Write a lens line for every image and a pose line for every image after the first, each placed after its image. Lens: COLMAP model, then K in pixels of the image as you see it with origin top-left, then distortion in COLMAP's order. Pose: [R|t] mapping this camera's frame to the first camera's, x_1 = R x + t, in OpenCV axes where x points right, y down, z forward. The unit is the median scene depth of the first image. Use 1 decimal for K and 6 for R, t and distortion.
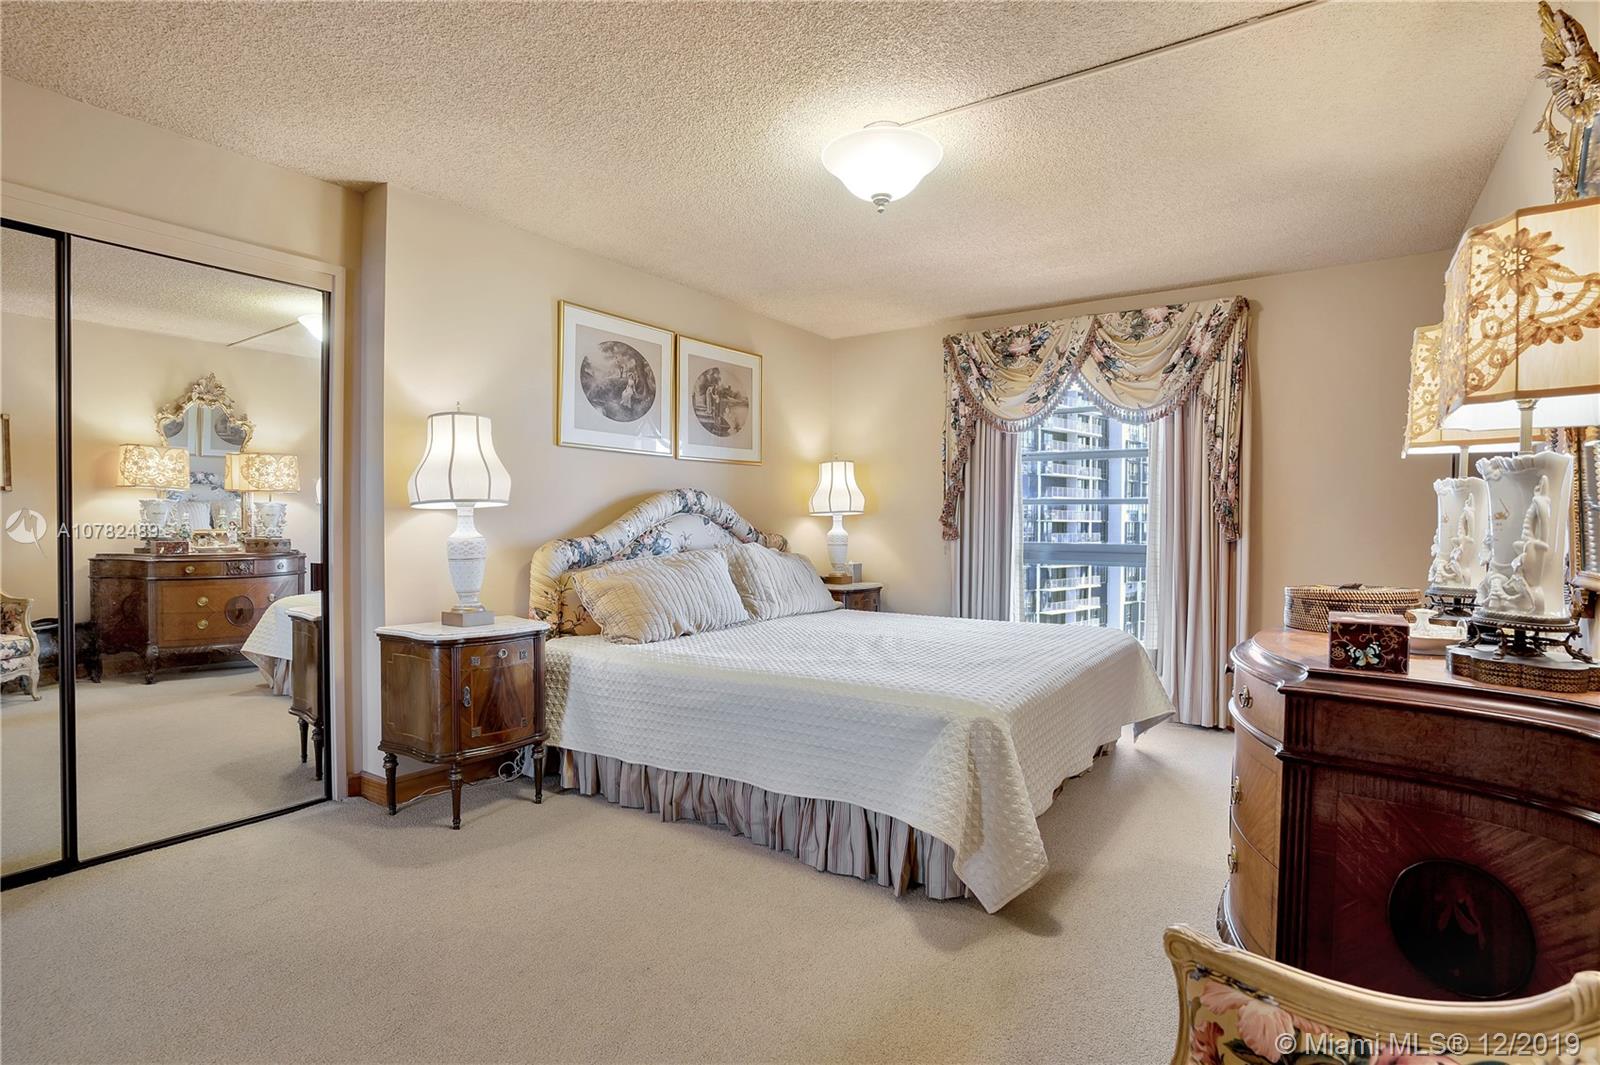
lens RADIAL K [[807.7, 0, 807.3], [0, 807.7, 534.9], [0, 0, 1]] dist [-0.072412, 0.031152]
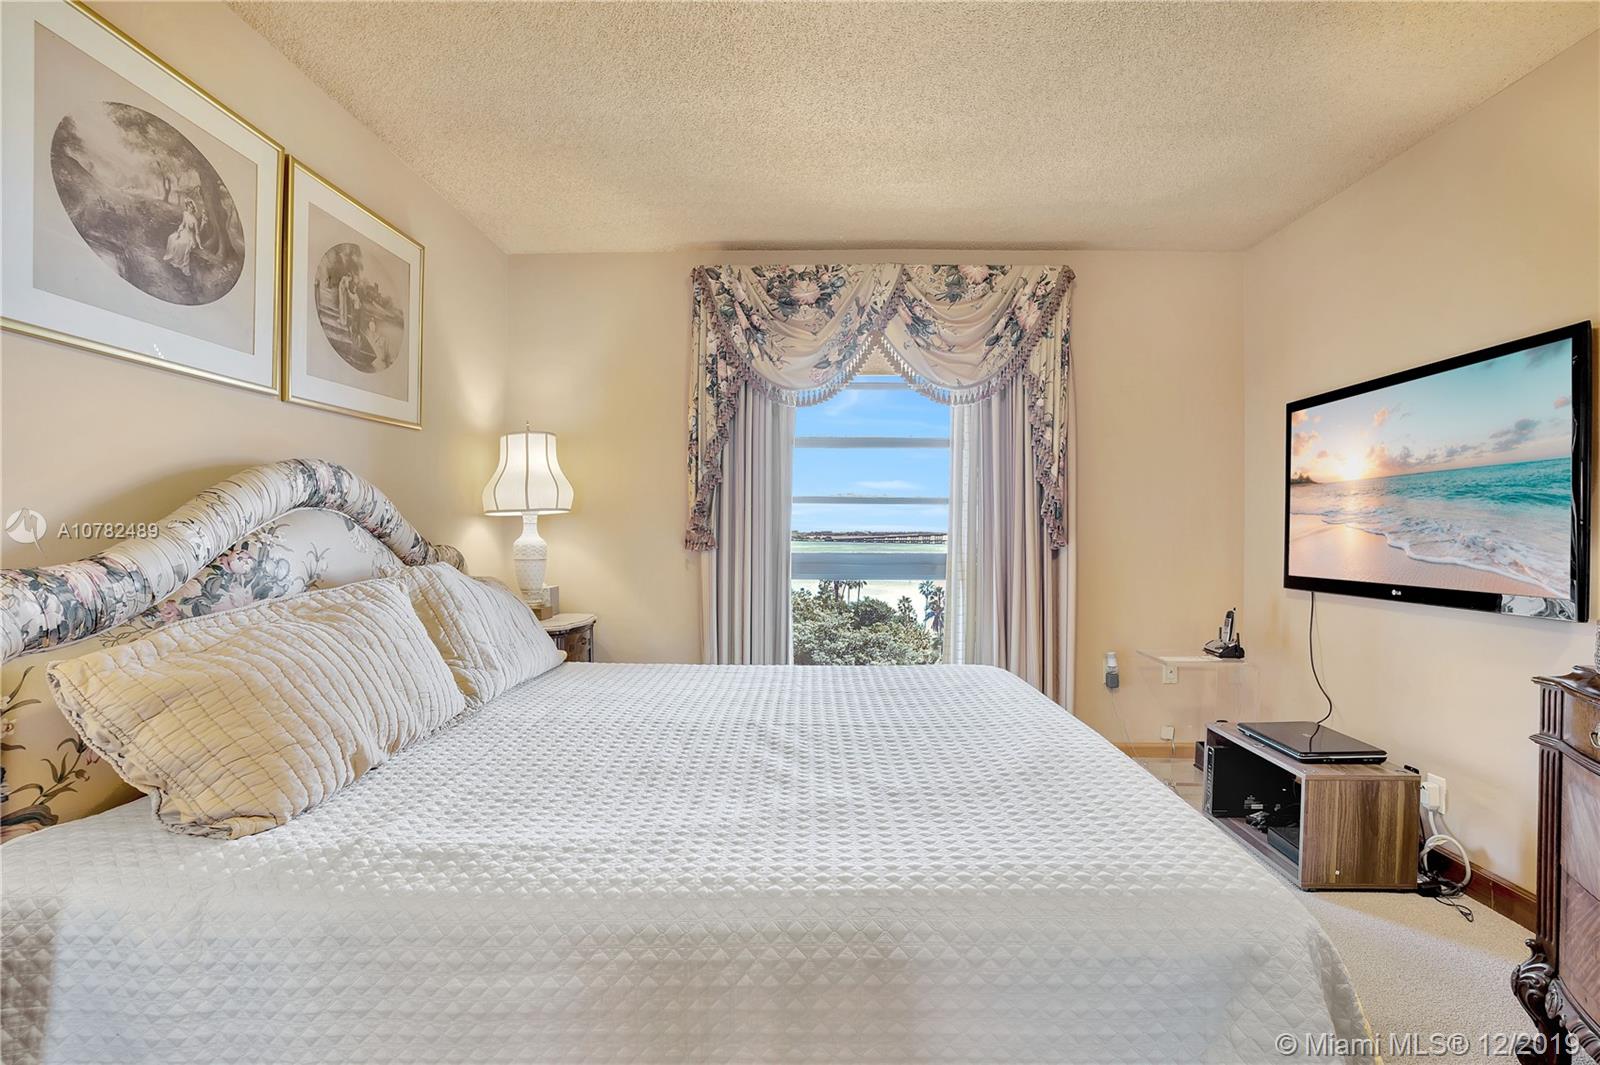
lens RADIAL K [[807.7, 0, 826.1], [0, 807.7, 535.8], [0, 0, 1]] dist [-0.072412, 0.031152]
pose [[0.834524, -0.005668, 0.550943, -0.150624], [0.007274, 0.999973, -0.000730, -0.006423], [-0.550924, 0.004617, 0.834543, 0.401666]]
